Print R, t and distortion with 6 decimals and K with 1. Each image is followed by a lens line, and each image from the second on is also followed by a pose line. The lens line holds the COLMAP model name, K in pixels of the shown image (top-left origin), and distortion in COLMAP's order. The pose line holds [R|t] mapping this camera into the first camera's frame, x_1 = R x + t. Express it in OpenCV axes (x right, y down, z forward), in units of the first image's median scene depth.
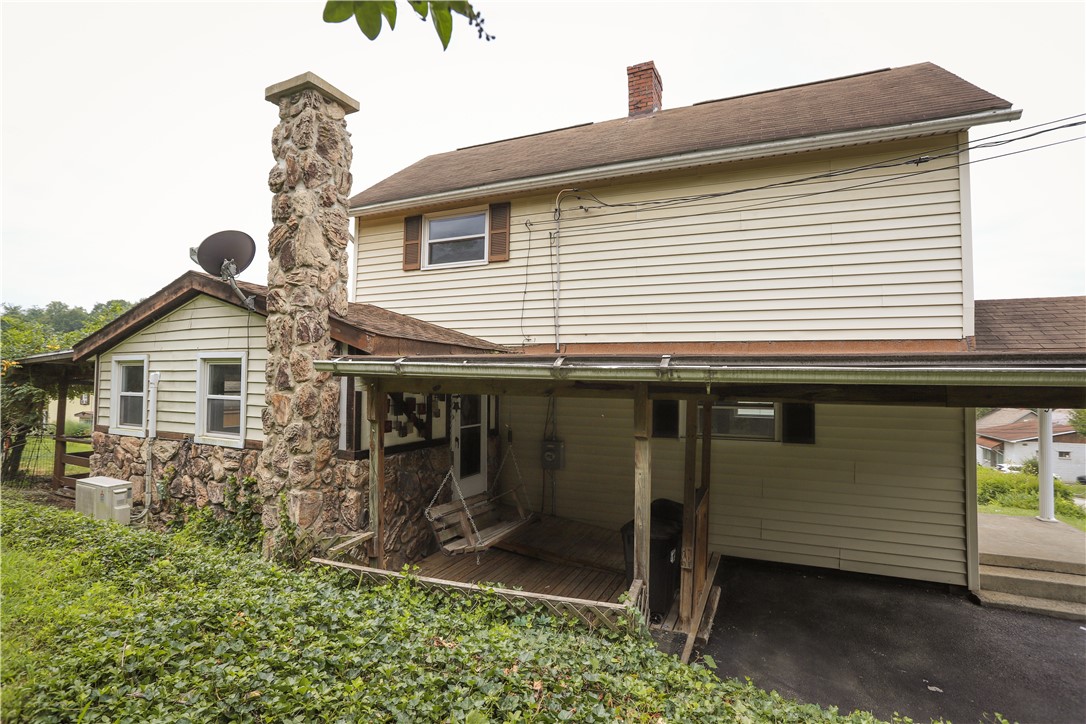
lens RADIAL K [[526.2, 0, 542.0], [0, 526.2, 358.3], [0, 0, 1]] dist [-0.077383, 0.032679]
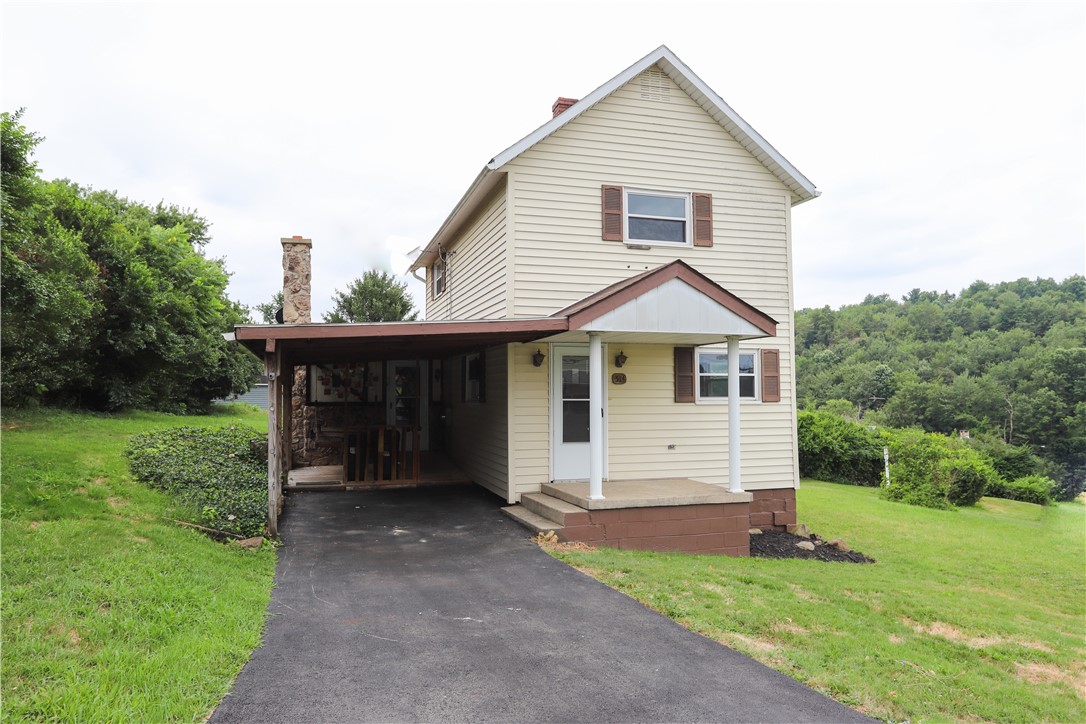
lens RADIAL K [[755.9, 0, 543.3], [0, 755.9, 357.4], [0, 0, 1]] dist [-0.011642, 0.003085]
pose [[0.641665, -0.053521, -0.765116, 2.630386], [0.045539, 0.998461, -0.031652, 0.131682], [0.765632, -0.014533, 0.643115, -0.276511]]
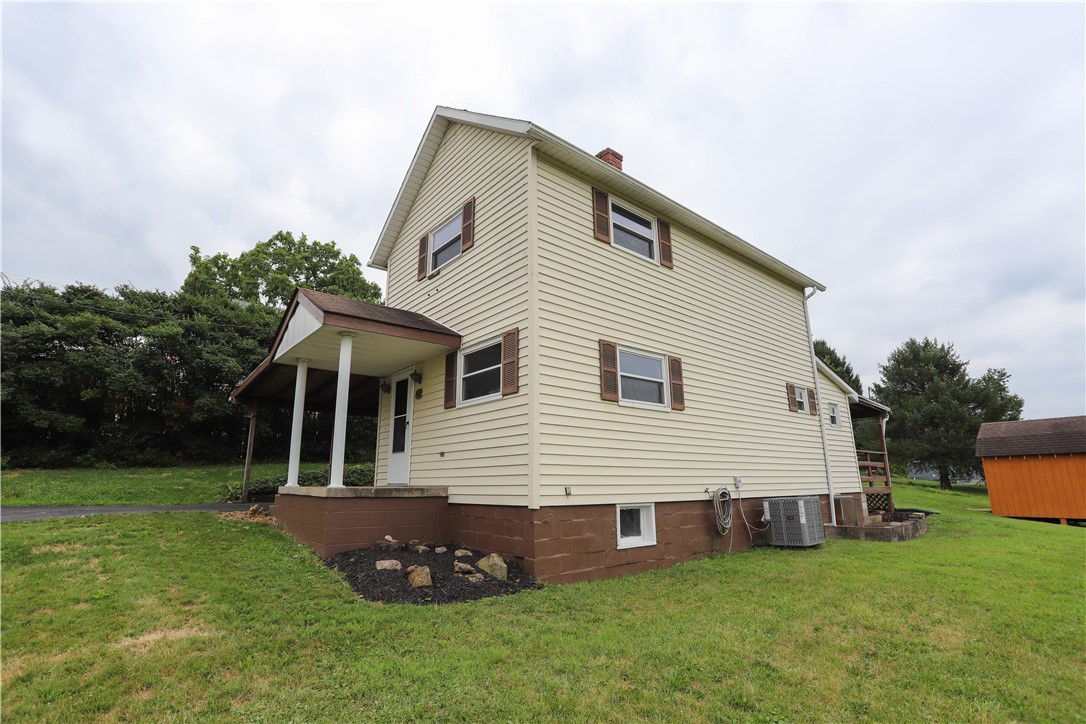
lens RADIAL K [[526.2, 0, 542.0], [0, 526.2, 358.3], [0, 0, 1]] dist [-0.077383, 0.032679]
pose [[-0.448457, -0.215398, -0.867462, 2.392997], [0.048685, 0.963200, -0.264340, 0.506156], [0.892477, -0.160778, -0.421467, 2.506762]]
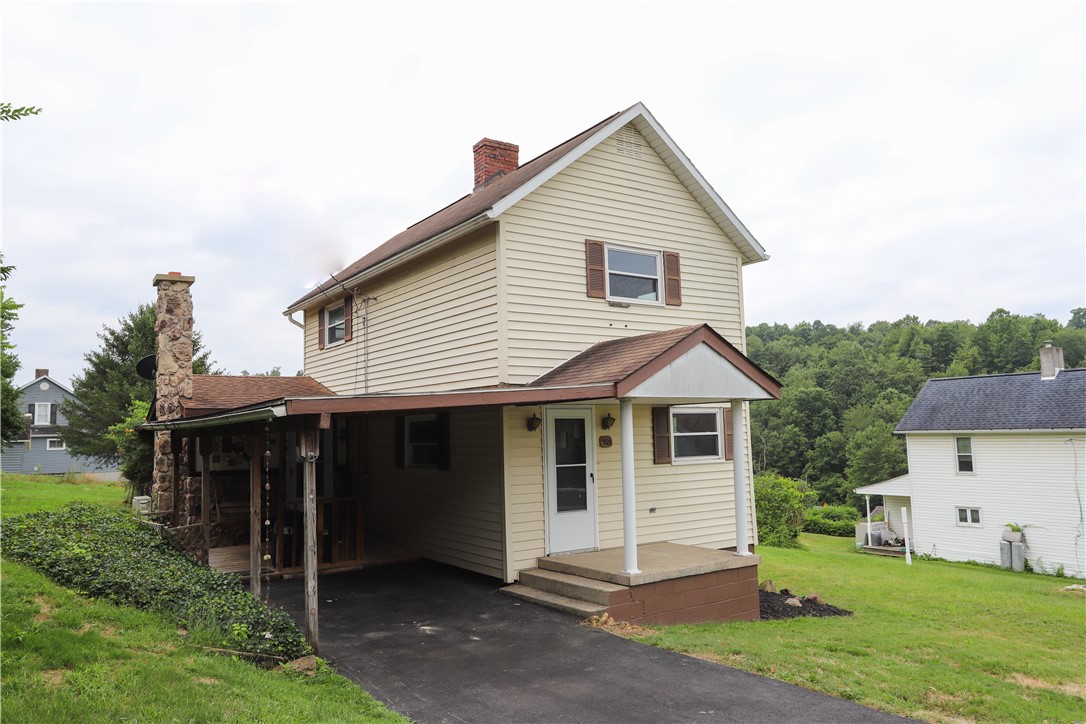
lens RADIAL K [[793.0, 0, 543.0], [0, 793.0, 362.0], [0, 0, 1]] dist [-0.001418, 0.000754]
pose [[0.843309, -0.081562, -0.531204, 2.110457], [0.059006, 0.996493, -0.059329, 0.030616], [0.534180, 0.018689, 0.845164, -0.674384]]
